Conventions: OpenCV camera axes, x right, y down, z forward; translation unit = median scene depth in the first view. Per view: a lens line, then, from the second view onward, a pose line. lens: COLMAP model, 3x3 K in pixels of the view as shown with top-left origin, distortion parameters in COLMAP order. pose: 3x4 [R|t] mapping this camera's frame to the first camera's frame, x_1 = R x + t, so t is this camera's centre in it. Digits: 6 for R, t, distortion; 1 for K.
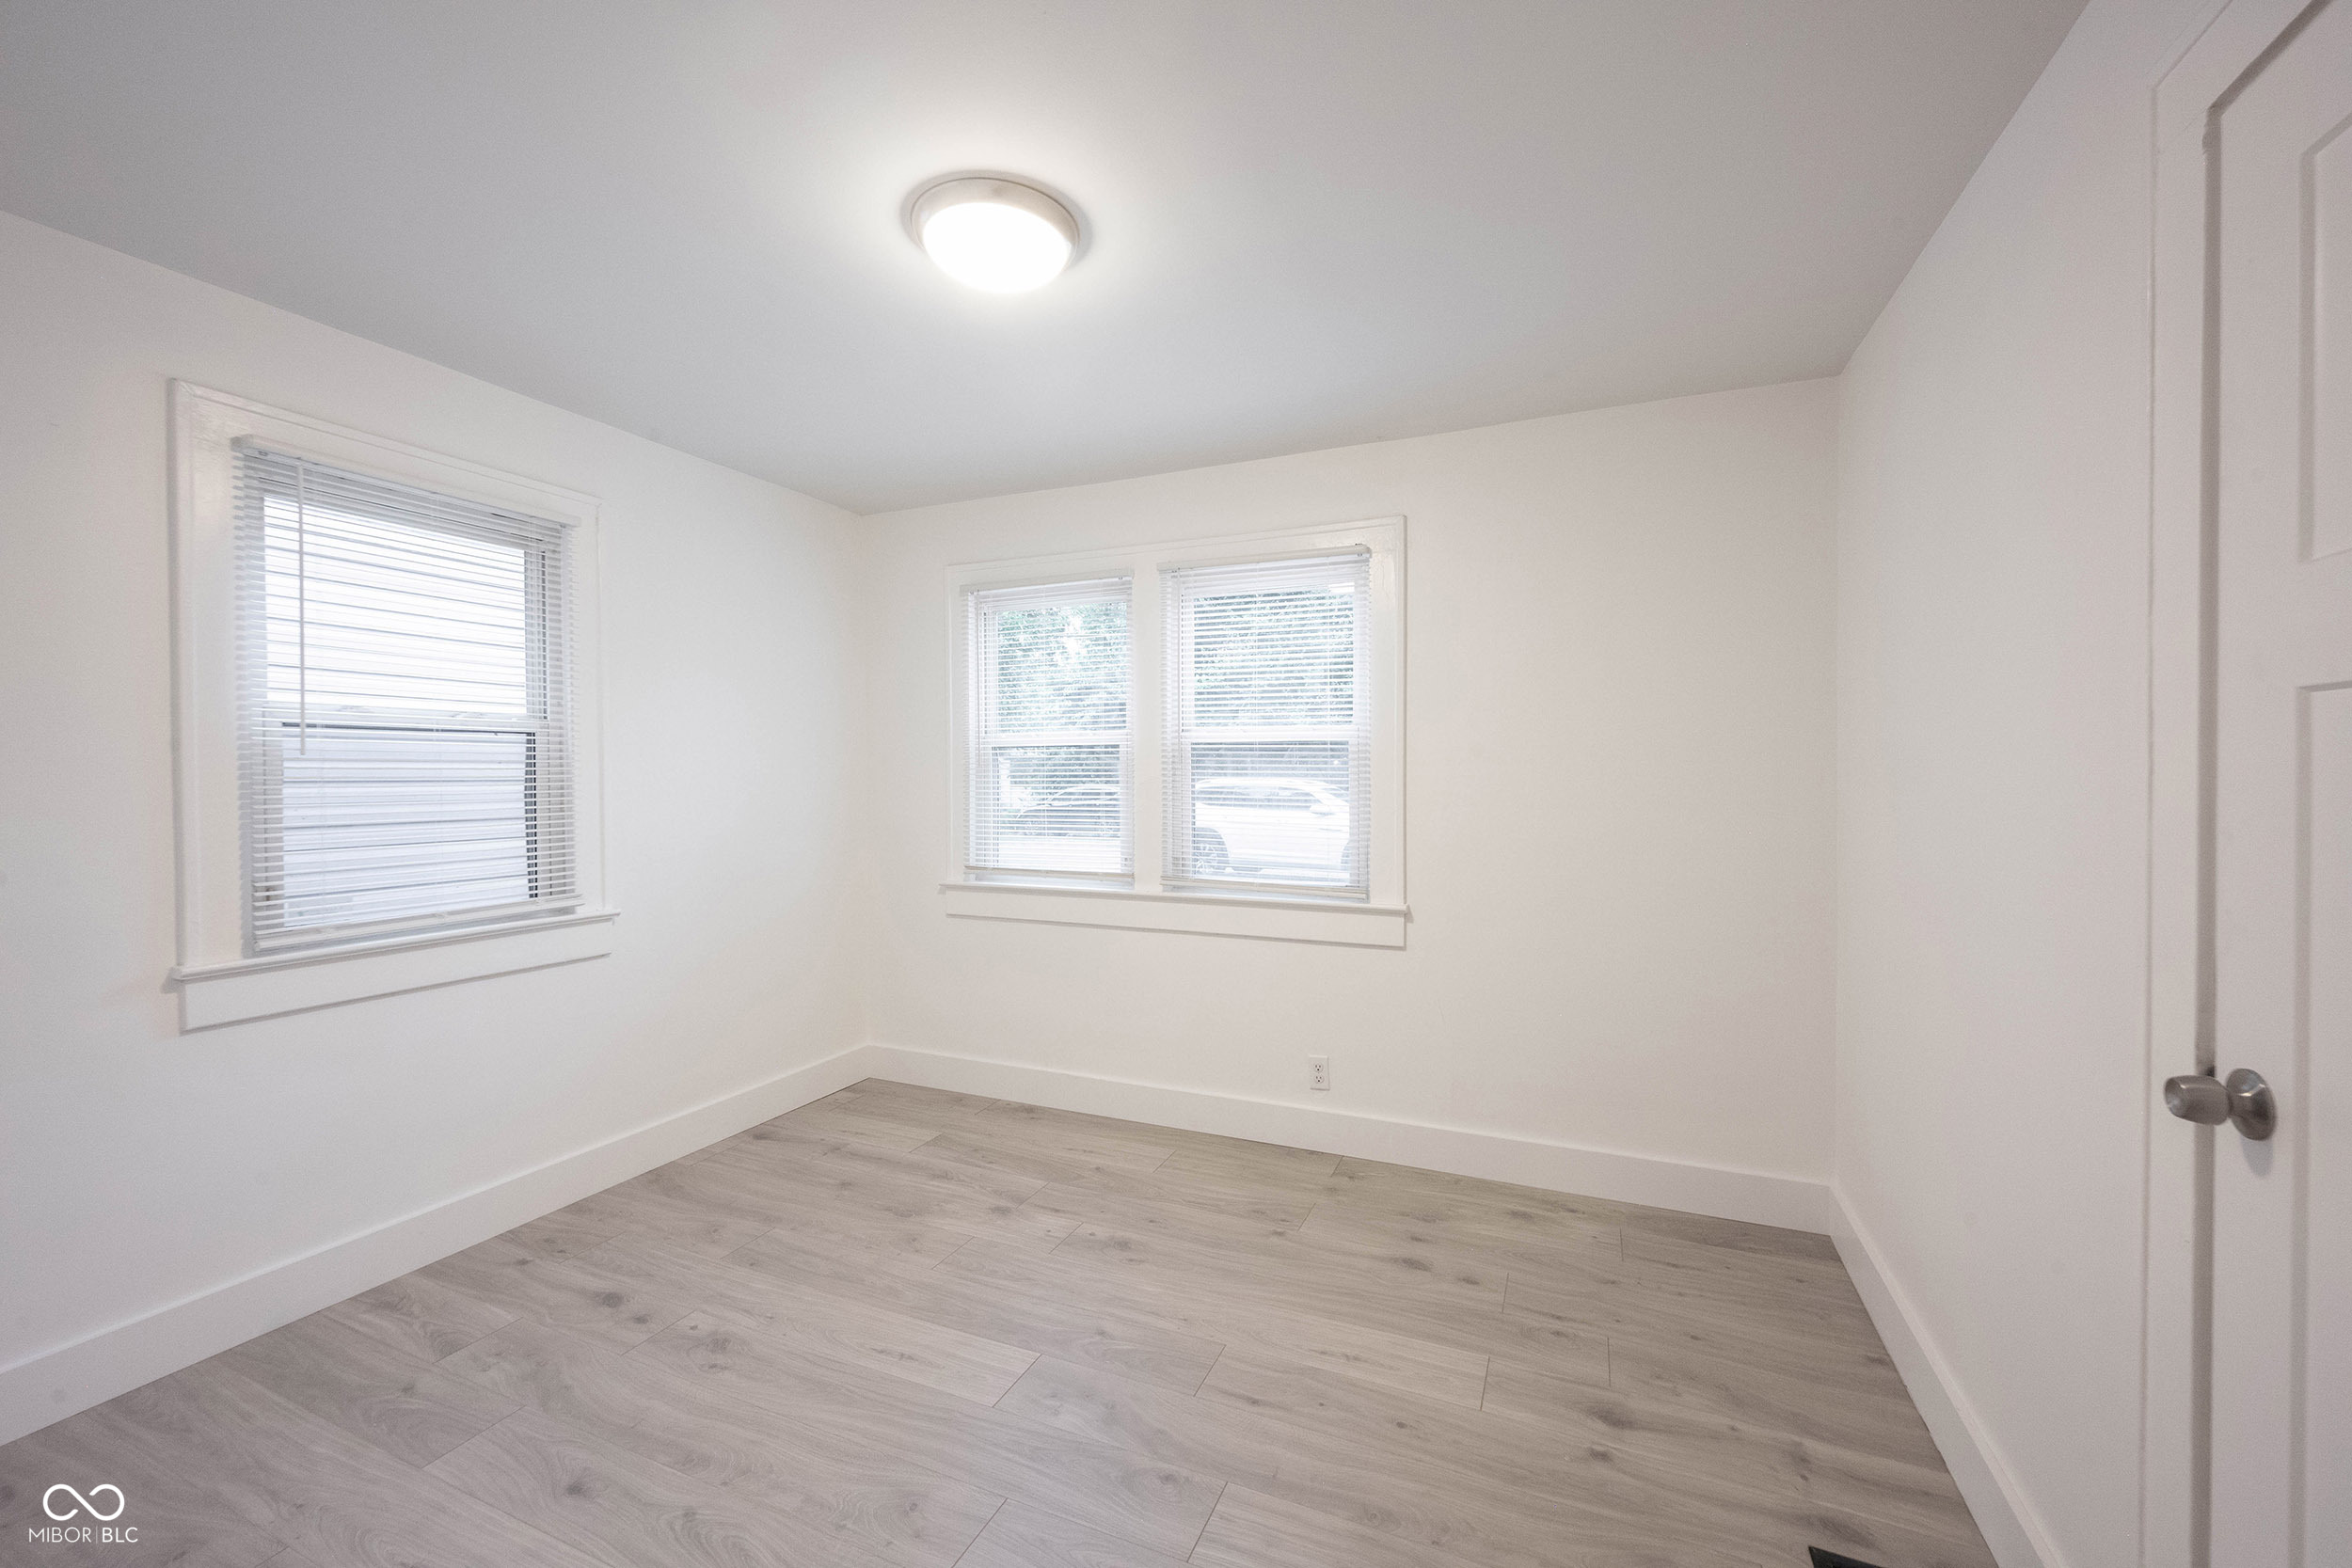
lens RADIAL K [[927.7, 0, 1200.6], [0, 927.7, 770.2], [0, 0, 1]] dist [0.000917, -0.000468]
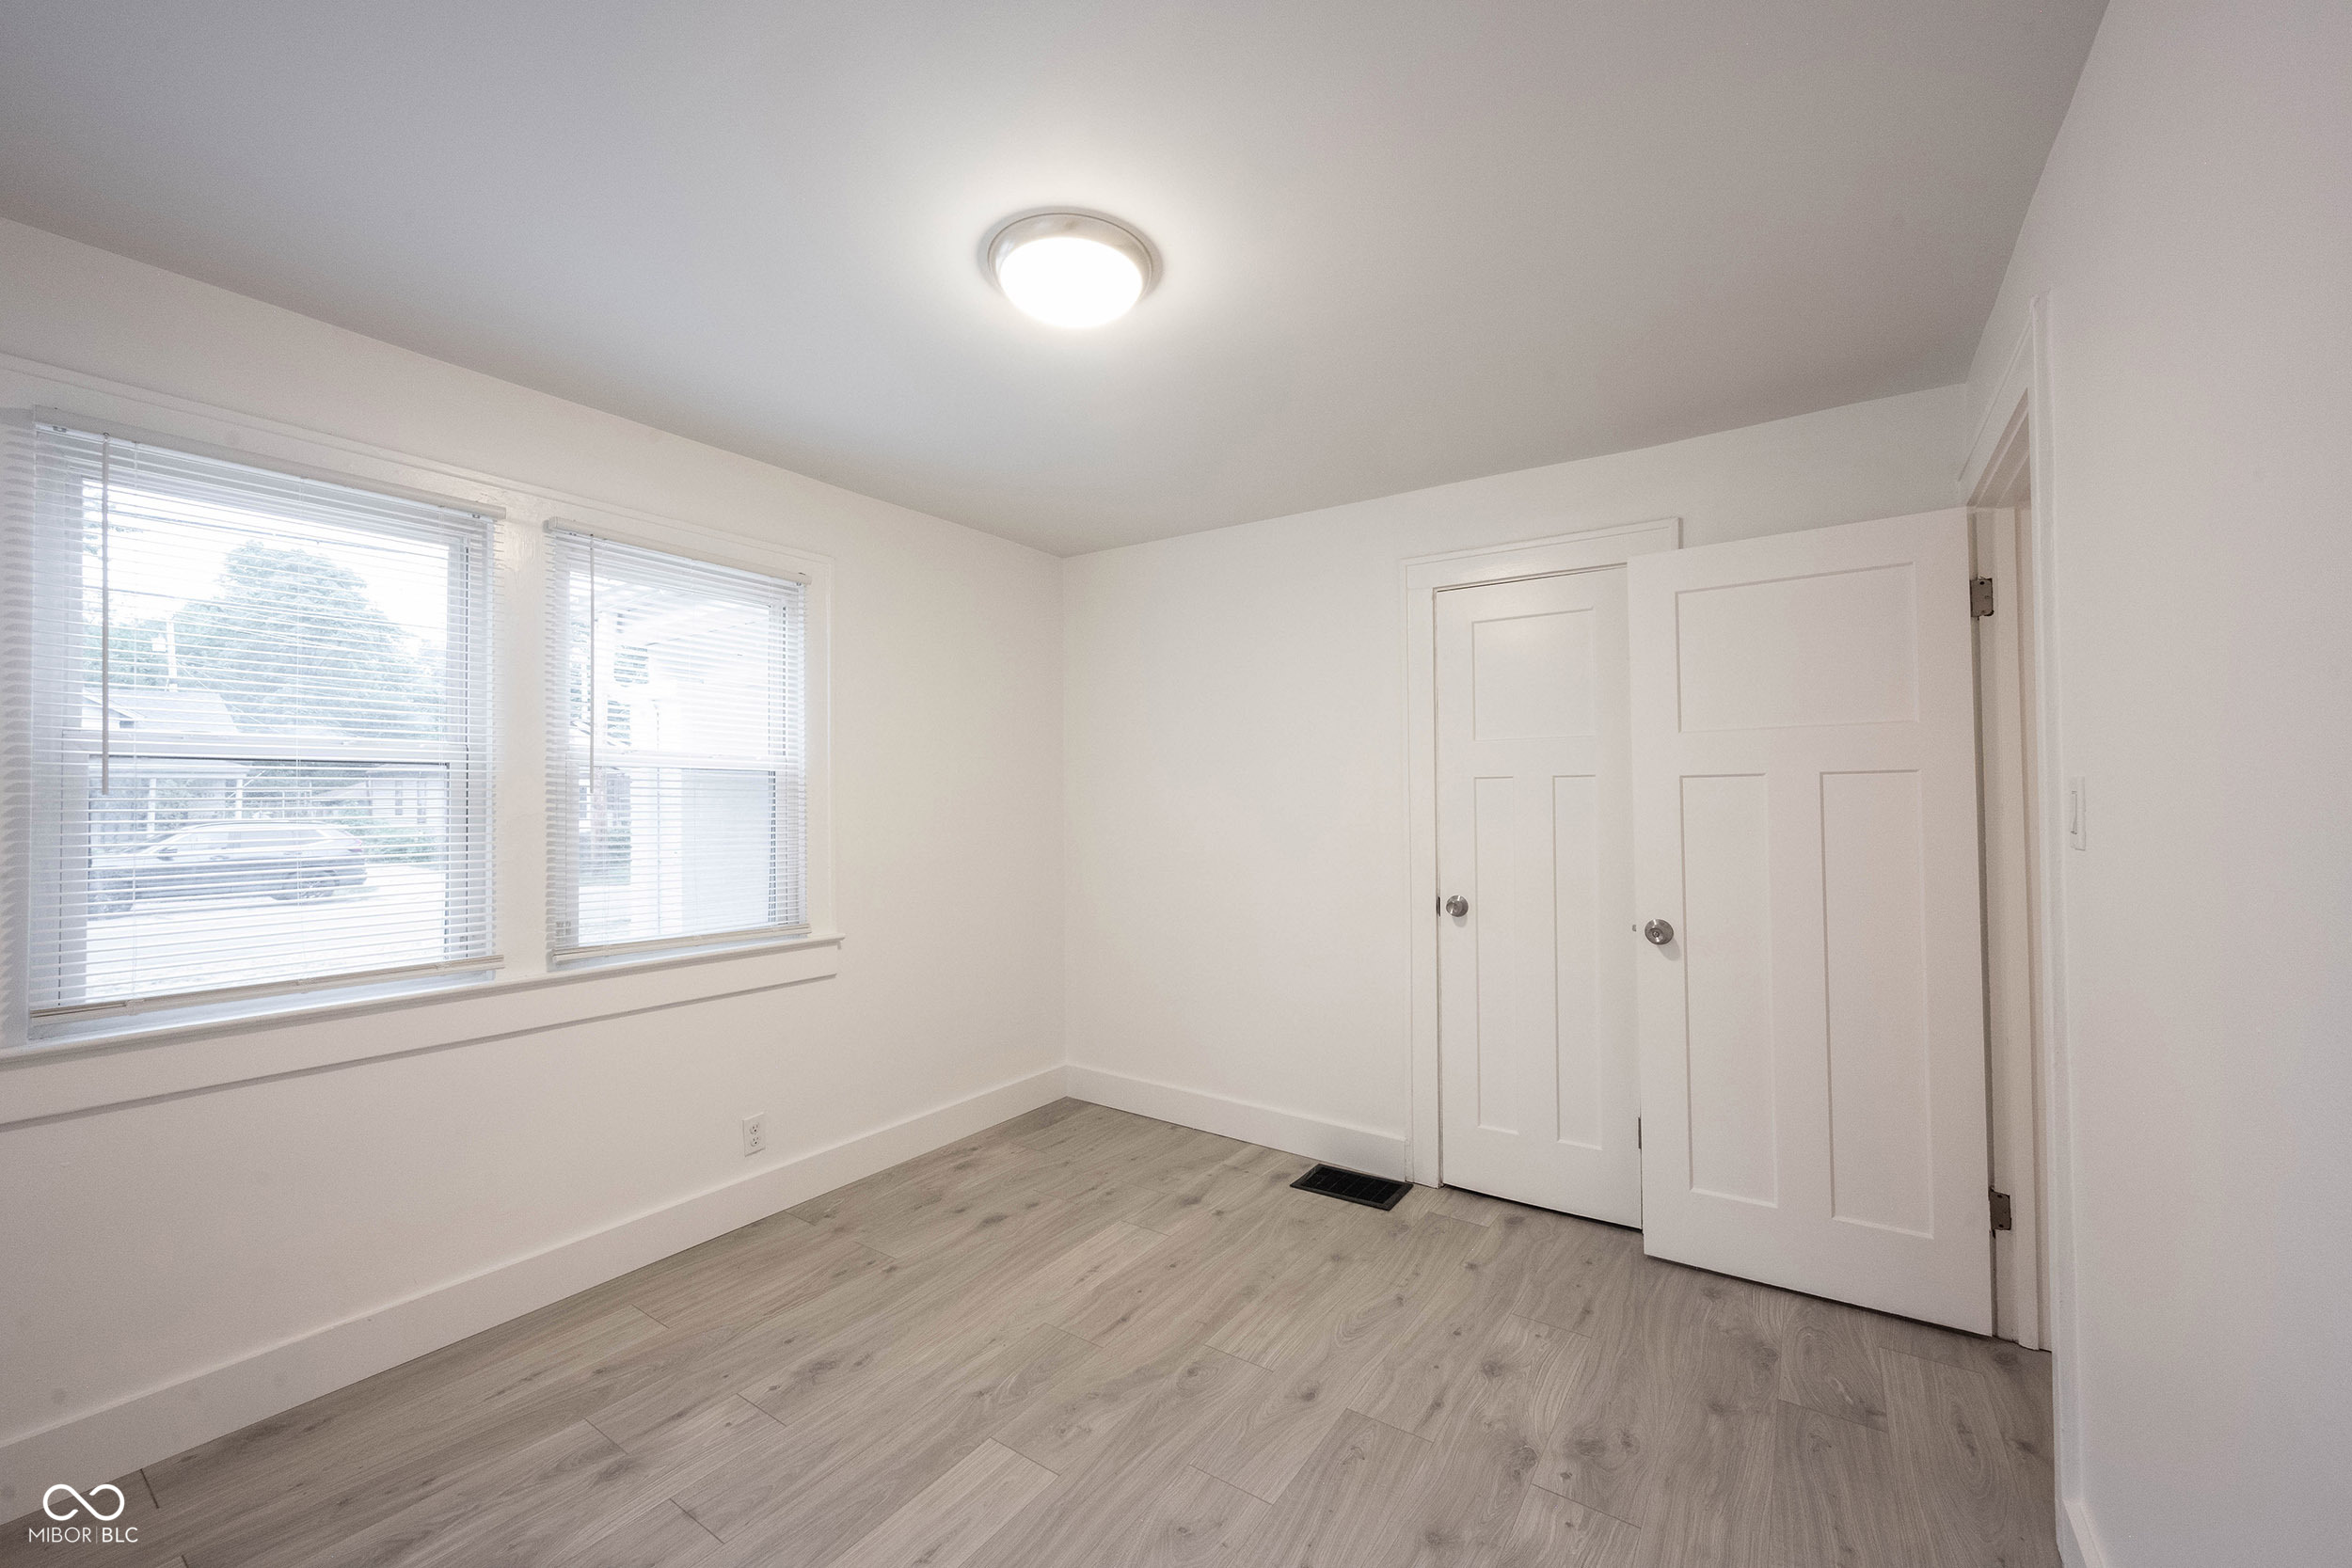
lens RADIAL K [[927.7, 0, 1172.5], [0, 927.7, 807.9], [0, 0, 1]] dist [0.000917, -0.000468]
pose [[0.198491, -0.007810, 0.980072, -0.806324], [0.001121, 0.999969, 0.007741, 0.003083], [-0.980102, -0.000438, 0.198493, 0.507360]]
